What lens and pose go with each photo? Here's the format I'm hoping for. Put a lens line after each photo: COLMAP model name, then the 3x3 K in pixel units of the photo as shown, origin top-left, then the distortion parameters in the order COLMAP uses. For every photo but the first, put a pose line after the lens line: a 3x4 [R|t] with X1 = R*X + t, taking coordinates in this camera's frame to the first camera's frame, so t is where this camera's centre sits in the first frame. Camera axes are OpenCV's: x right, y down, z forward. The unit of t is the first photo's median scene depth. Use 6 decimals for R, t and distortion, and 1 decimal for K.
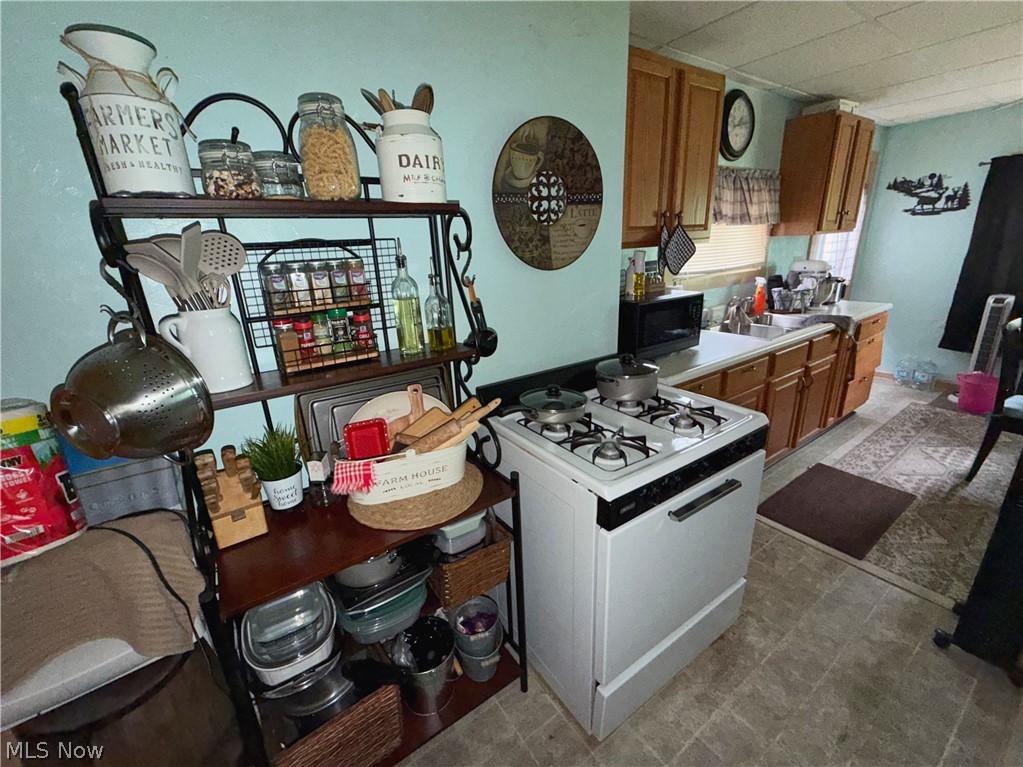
lens RADIAL K [[427.7, 0, 511.5], [0, 427.7, 383.5], [0, 0, 1]] dist [-0.002189, -0.000306]
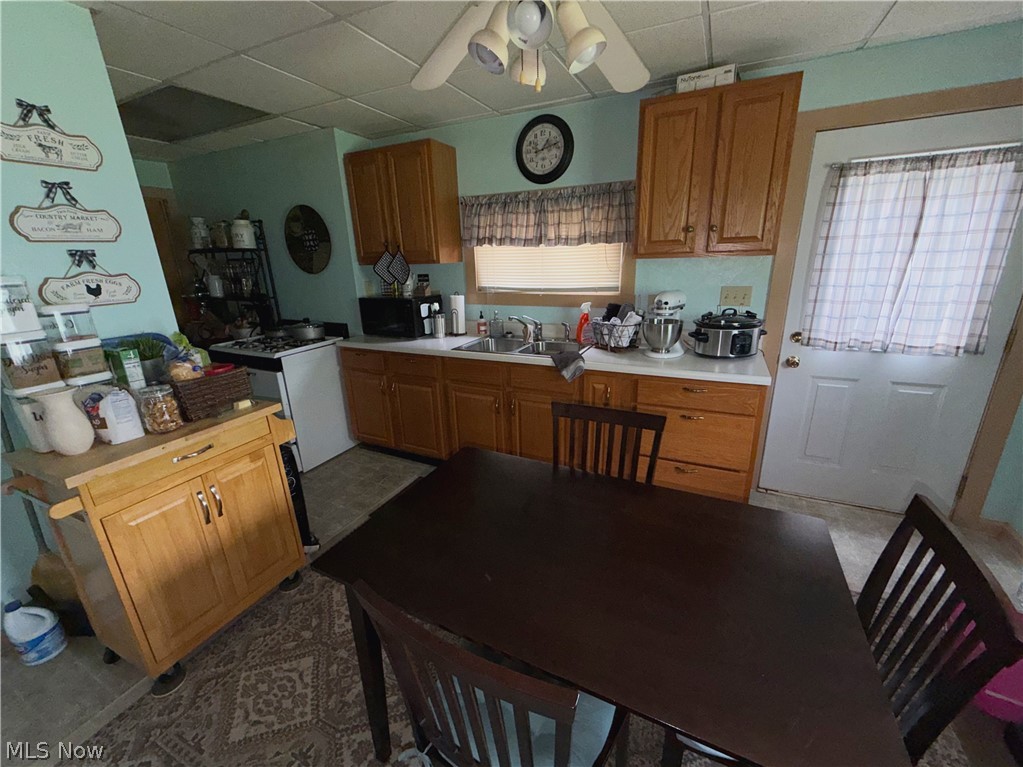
lens RADIAL K [[414.8, 0, 509.7], [0, 414.8, 382.9], [0, 0, 1]] dist [0.000845, -0.000428]
pose [[0.493925, 0.291216, -0.819287, 1.251320], [-0.264592, 0.947900, 0.177417, -0.195383], [0.828269, 0.129146, 0.545245, 0.395448]]
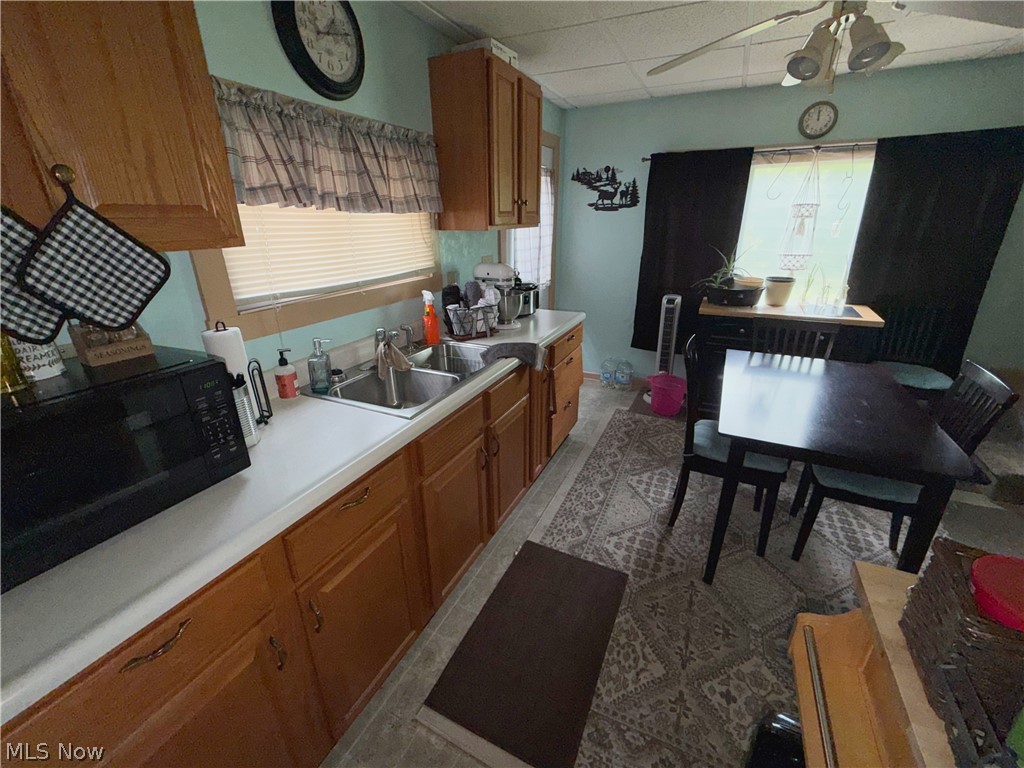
lens RADIAL K [[428.2, 0, 512.0], [0, 428.2, 384.0], [0, 0, 1]] dist [-0.002189, -0.000306]
pose [[0.869439, -0.141828, 0.473245, 0.348209], [0.124237, 0.989891, 0.068416, -0.127968], [-0.478164, -0.000689, 0.878270, 0.324476]]
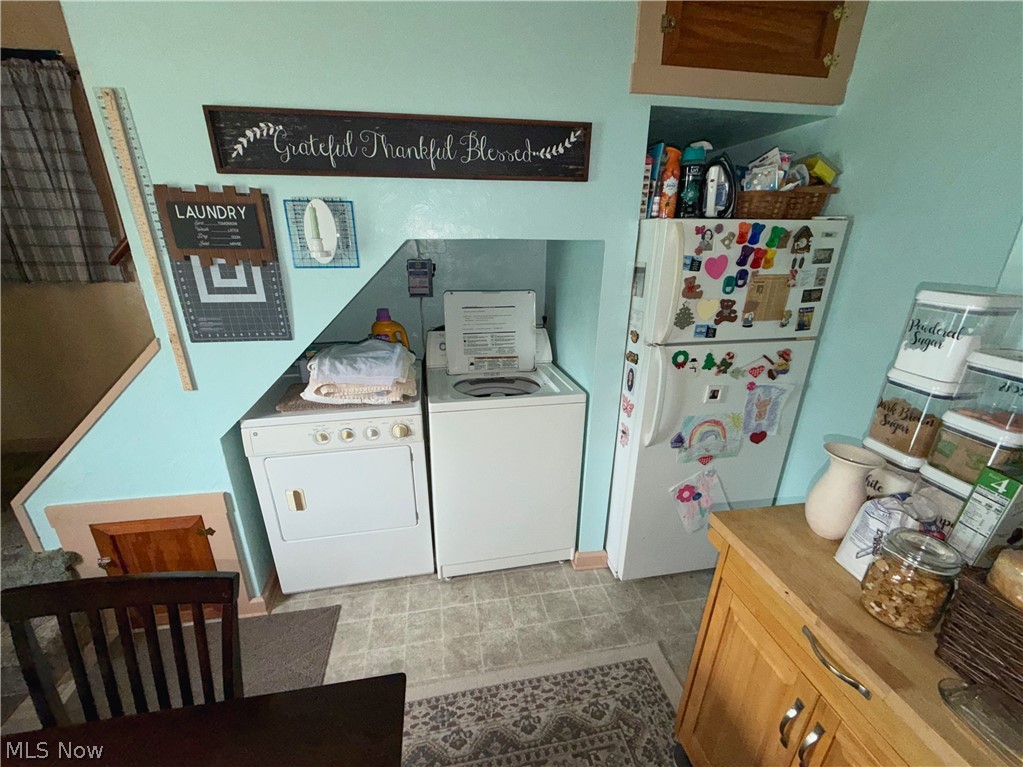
lens RADIAL K [[414.8, 0, 509.7], [0, 414.8, 382.9], [0, 0, 1]] dist [0.000845, -0.000428]
pose [[-0.910759, -0.100602, 0.400497, 0.776139], [0.163193, 0.803229, 0.572879, -0.242571], [-0.379324, 0.587113, -0.715131, 0.522553]]
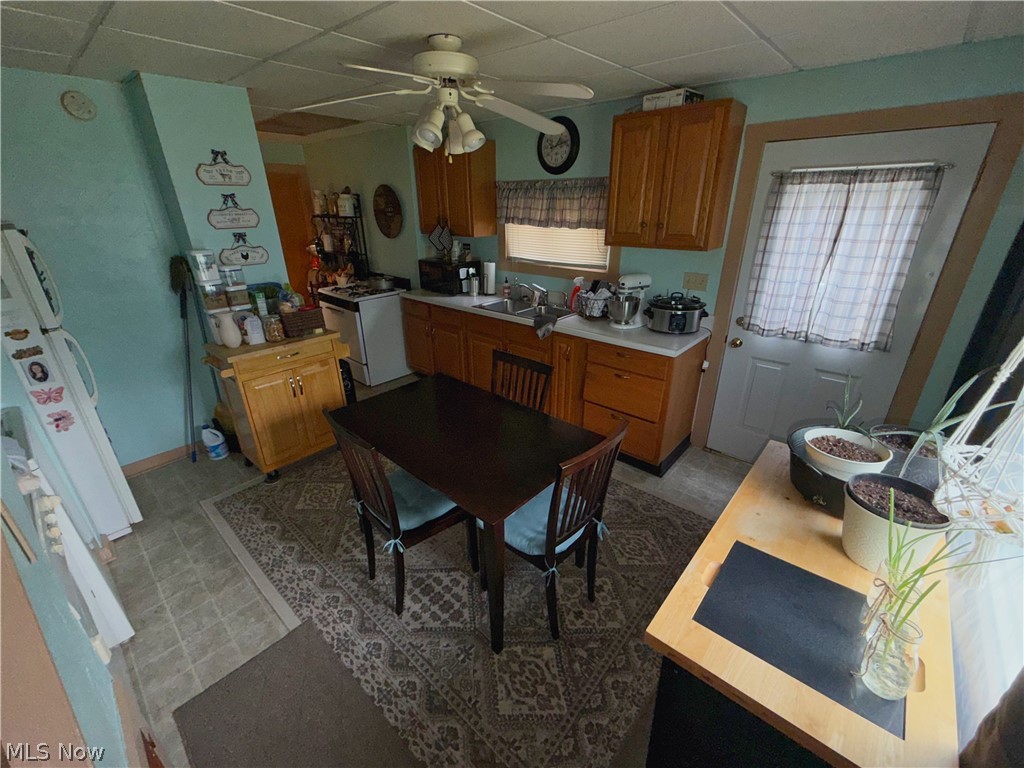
lens RADIAL K [[424.4, 0, 512.0], [0, 424.4, 384.0], [0, 0, 1]] dist [-0.000510, -0.000098]
pose [[0.236888, 0.426497, -0.872917, 1.591232], [-0.306461, 0.885422, 0.349441, -0.327357], [0.921936, 0.184737, 0.340450, 0.503358]]
